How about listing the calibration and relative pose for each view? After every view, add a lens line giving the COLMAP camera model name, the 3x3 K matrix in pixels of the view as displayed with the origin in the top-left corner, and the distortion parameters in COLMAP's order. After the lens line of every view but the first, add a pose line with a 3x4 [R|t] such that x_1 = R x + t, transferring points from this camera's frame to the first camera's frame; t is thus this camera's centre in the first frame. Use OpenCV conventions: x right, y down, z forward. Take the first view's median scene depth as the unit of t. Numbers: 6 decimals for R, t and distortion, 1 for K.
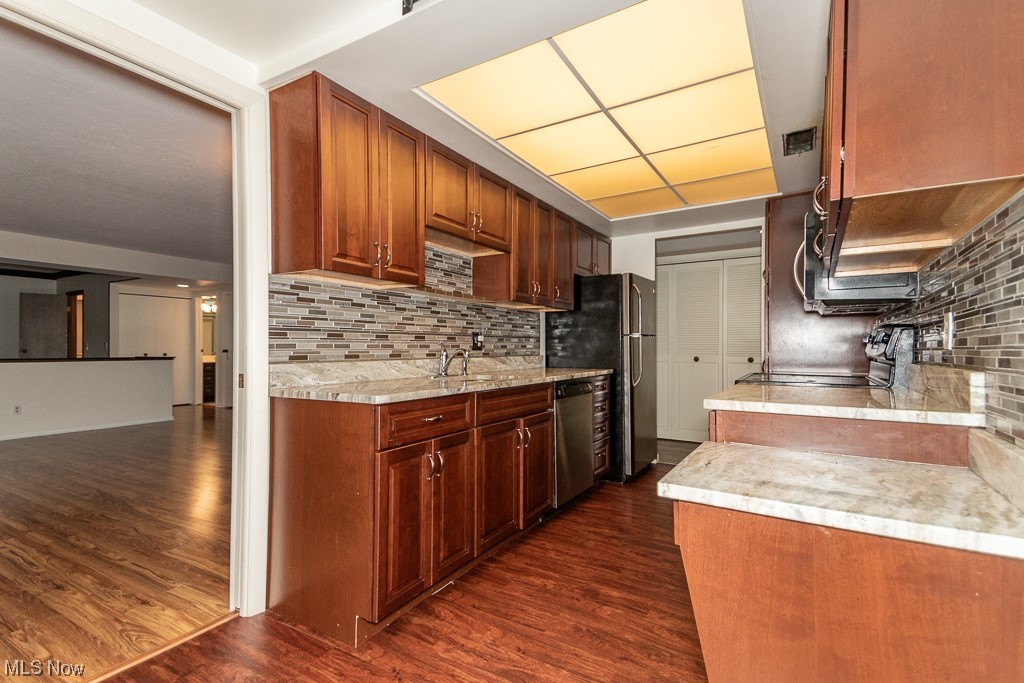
lens RADIAL K [[482.3, 0, 512.9], [0, 482.3, 344.8], [0, 0, 1]] dist [0.054858, -0.000074]
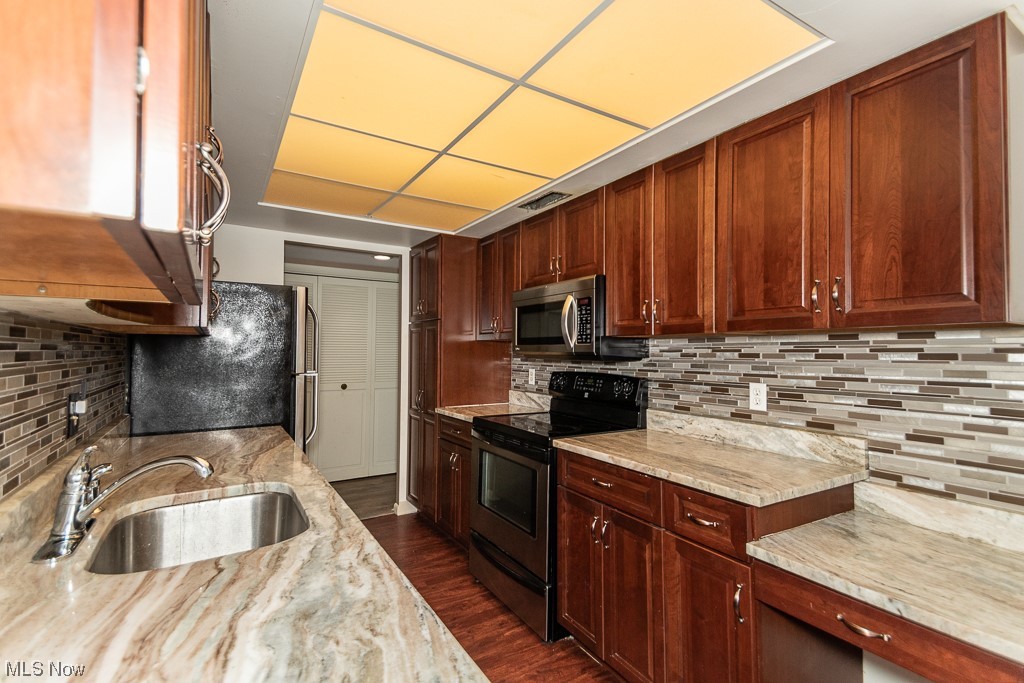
lens RADIAL K [[482.3, 0, 512.9], [0, 482.3, 344.8], [0, 0, 1]] dist [0.054858, -0.000074]
pose [[-0.444895, -0.113404, -0.888374, 0.659740], [-0.095974, 0.992275, -0.078604, 0.006577], [0.890425, 0.050290, -0.452343, 1.068454]]
